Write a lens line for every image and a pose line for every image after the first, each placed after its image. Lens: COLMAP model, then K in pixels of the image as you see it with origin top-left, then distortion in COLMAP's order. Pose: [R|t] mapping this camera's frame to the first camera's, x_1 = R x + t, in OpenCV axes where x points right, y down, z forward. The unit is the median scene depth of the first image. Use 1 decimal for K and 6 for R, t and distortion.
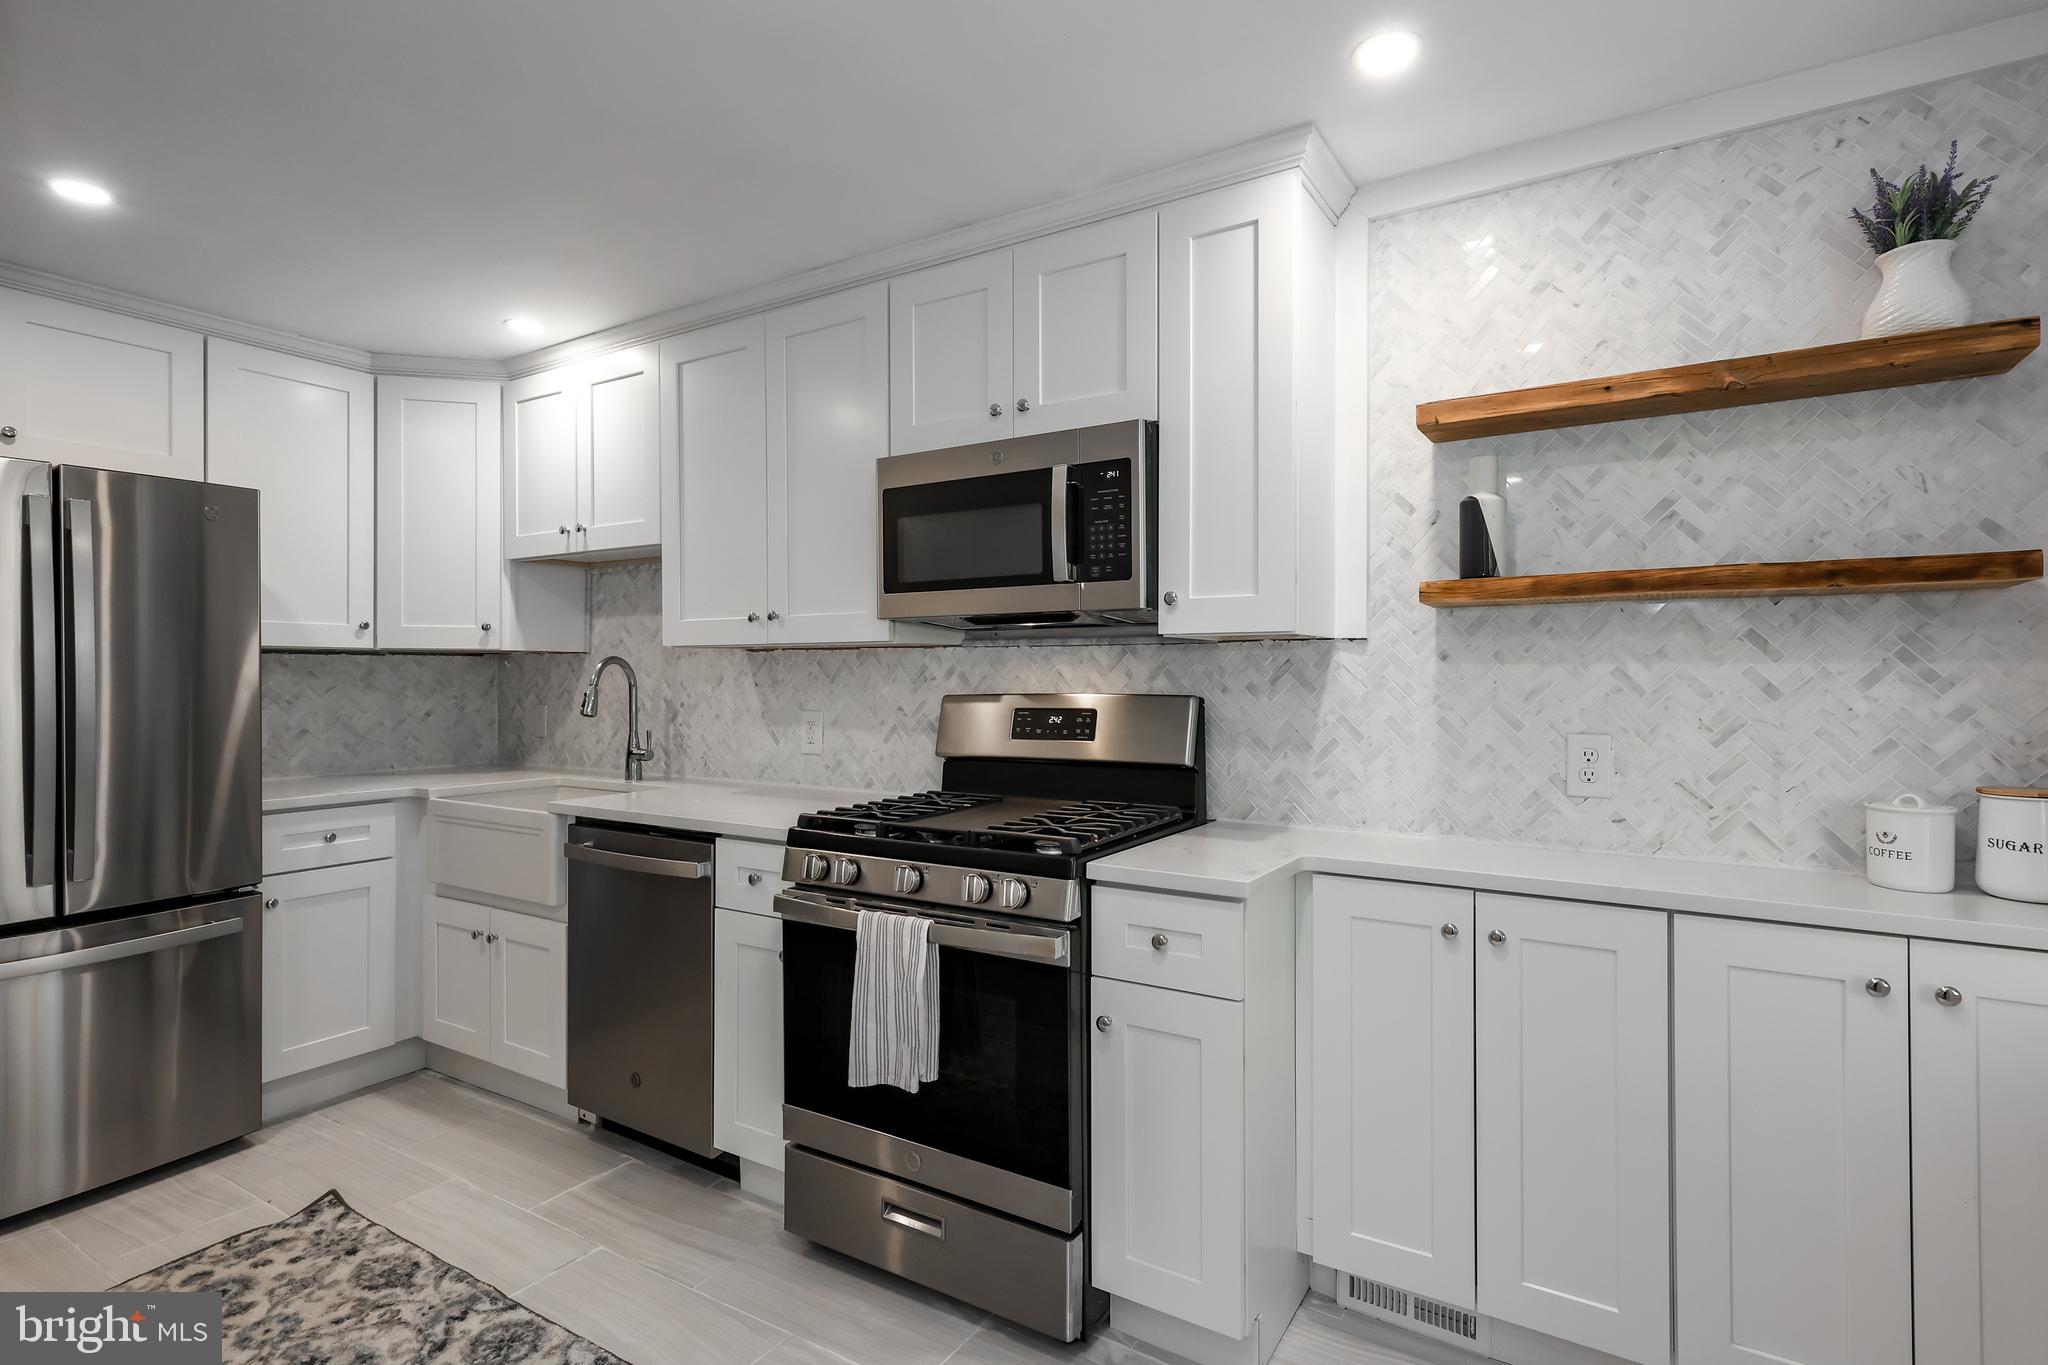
lens RADIAL K [[1001.3, 0, 1061.1], [0, 1001.3, 672.2], [0, 0, 1]] dist [-0.005407, -0.002240]
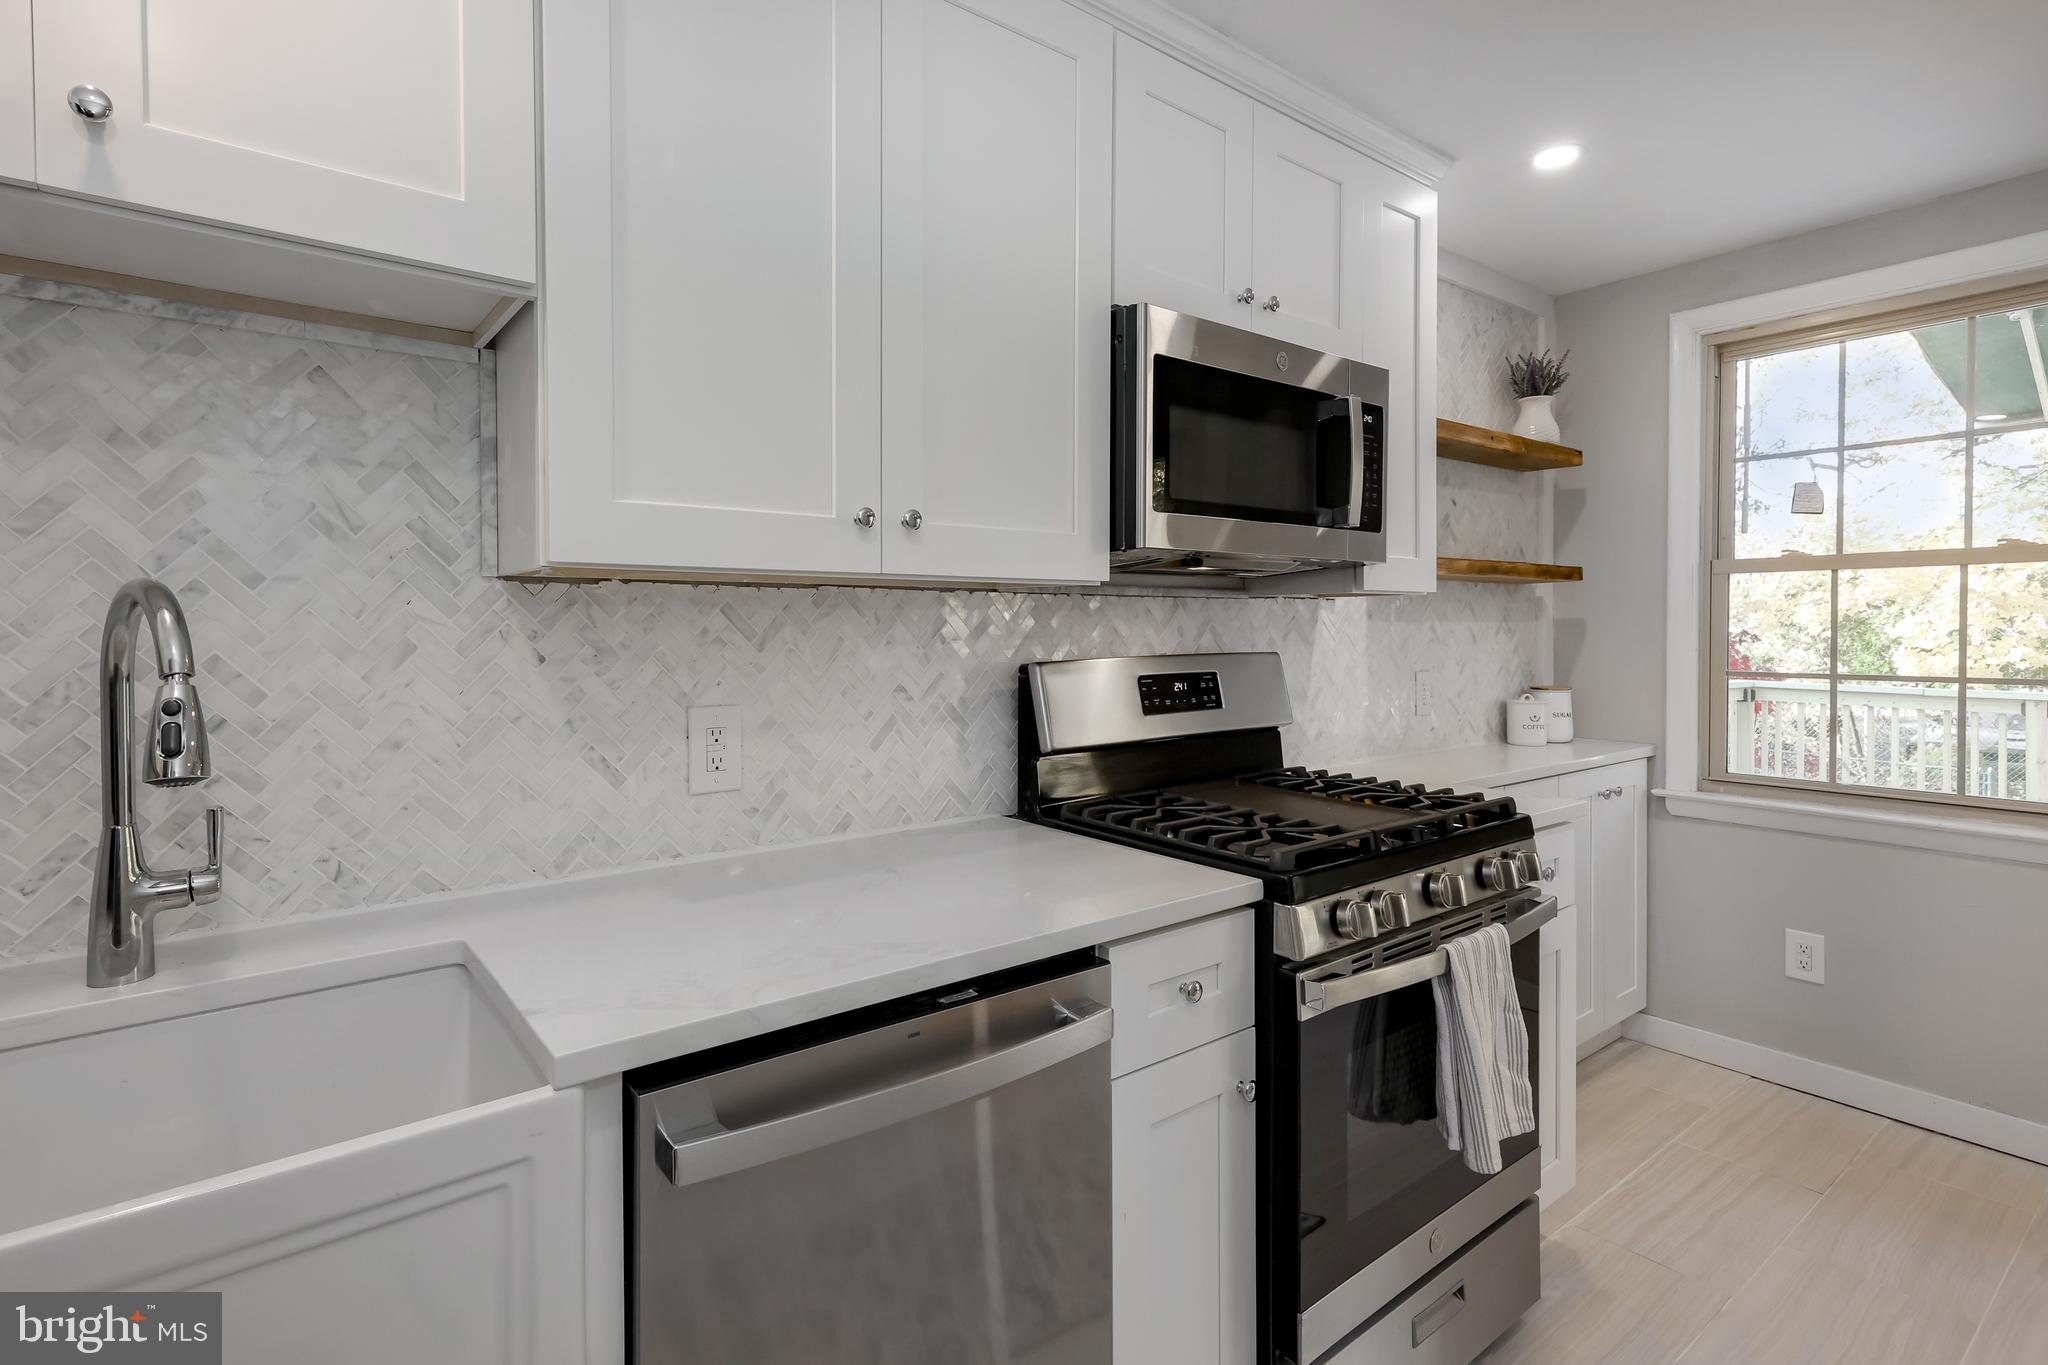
lens RADIAL K [[1001.3, 0, 954.4], [0, 1001.3, 641.4], [0, 0, 1]] dist [-0.005407, -0.002240]
pose [[0.370462, -0.011119, 0.928781, -0.849899], [0.003554, 0.999938, 0.010554, 0.001110], [-0.928841, -0.000609, 0.370478, 0.884446]]
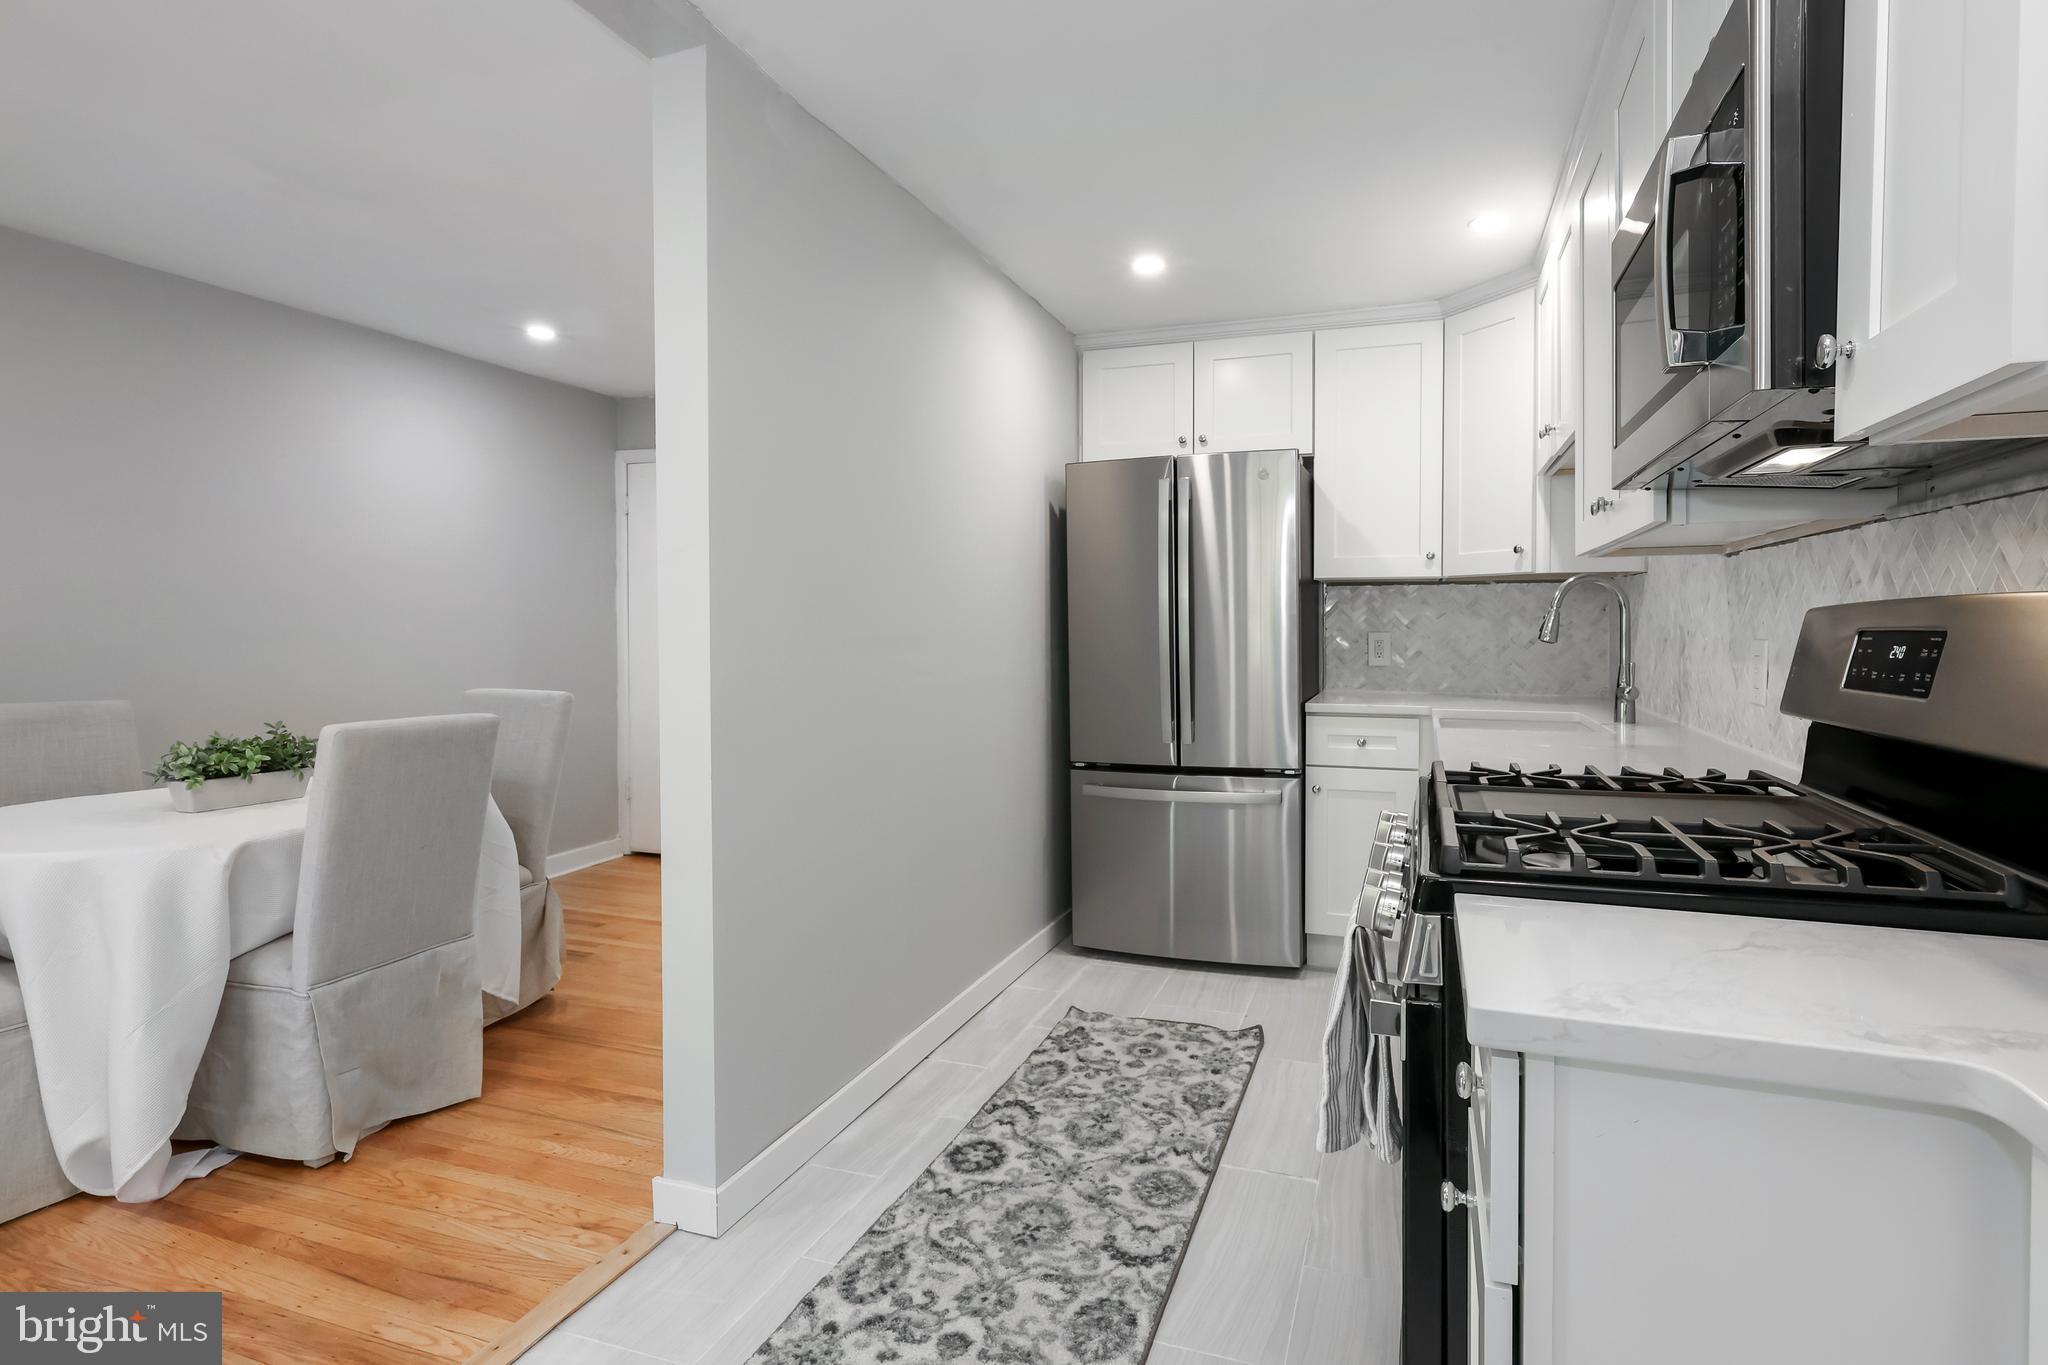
lens RADIAL K [[1001.3, 0, 1067.6], [0, 1001.3, 649.2], [0, 0, 1]] dist [-0.005407, -0.002240]
pose [[0.222819, 0.030137, -0.974394, 0.395546], [-0.003470, 0.999540, 0.030122, 0.033424], [0.974854, -0.003330, 0.222821, 0.534165]]
